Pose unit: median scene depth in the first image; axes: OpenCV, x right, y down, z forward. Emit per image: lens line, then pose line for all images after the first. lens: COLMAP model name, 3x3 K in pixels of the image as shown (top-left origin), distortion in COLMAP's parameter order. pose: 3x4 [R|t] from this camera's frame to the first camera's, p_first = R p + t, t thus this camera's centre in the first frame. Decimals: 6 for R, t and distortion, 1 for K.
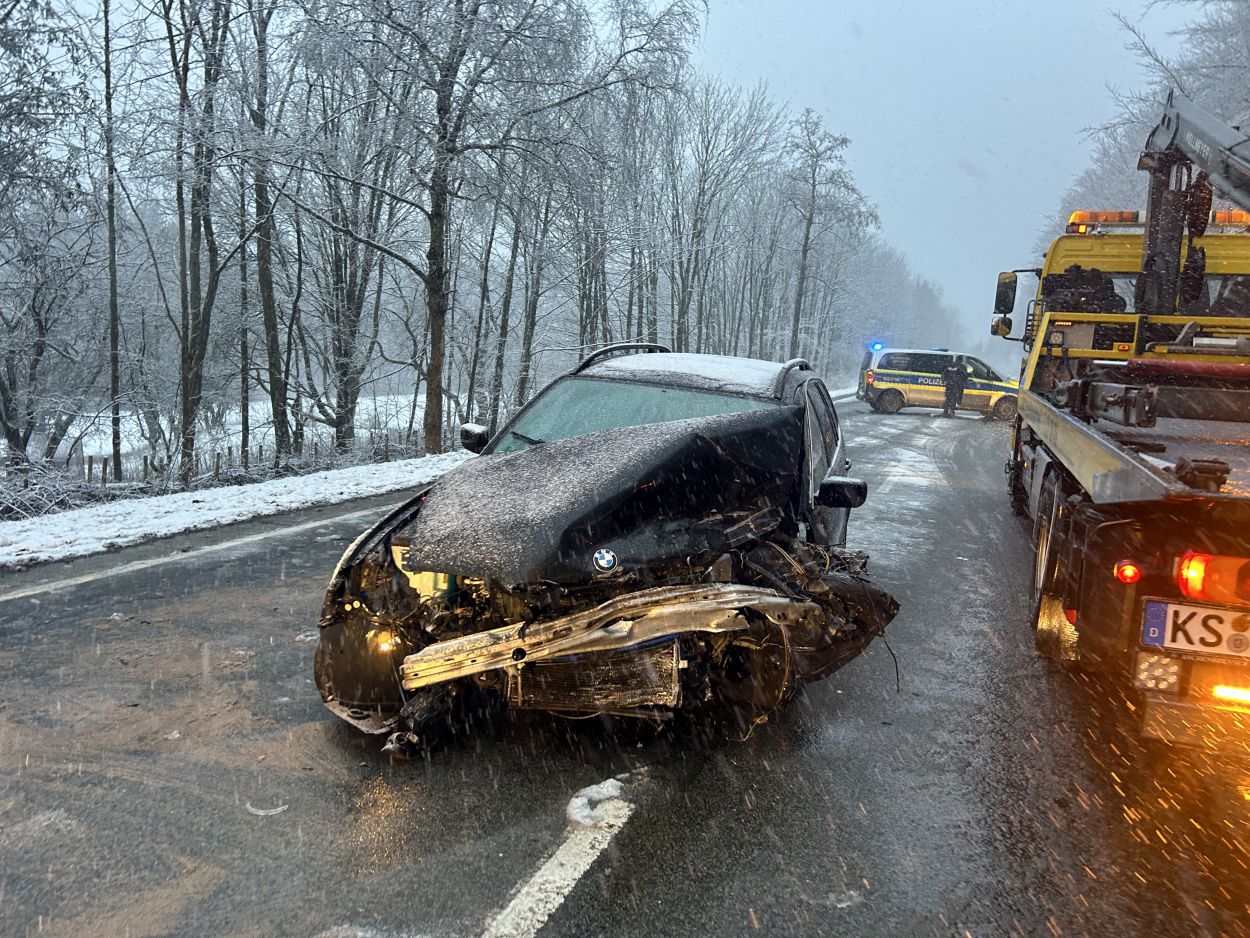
lens RADIAL K [[863.8, 0, 625.0], [0, 863.8, 469.0], [0, 0, 1]] dist [0.007181, -0.030312]
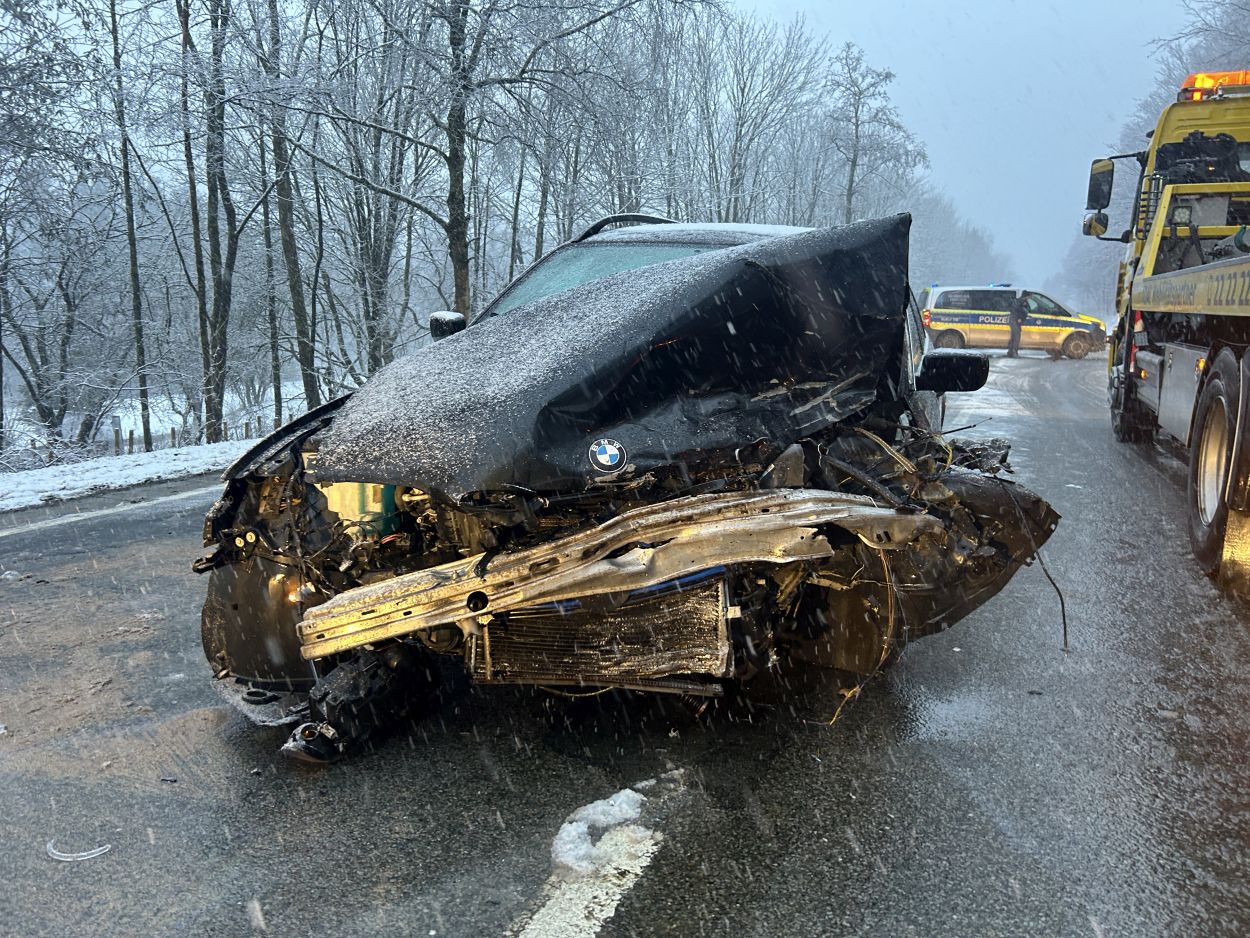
lens RADIAL K [[863.8, 0, 625.0], [0, 863.8, 469.0], [0, 0, 1]] dist [0.007181, -0.030312]
pose [[0.998072, -0.032674, -0.052769, 0.016610], [0.034578, 0.998768, 0.035586, 0.065479], [0.051541, -0.037342, 0.997972, 0.247943]]
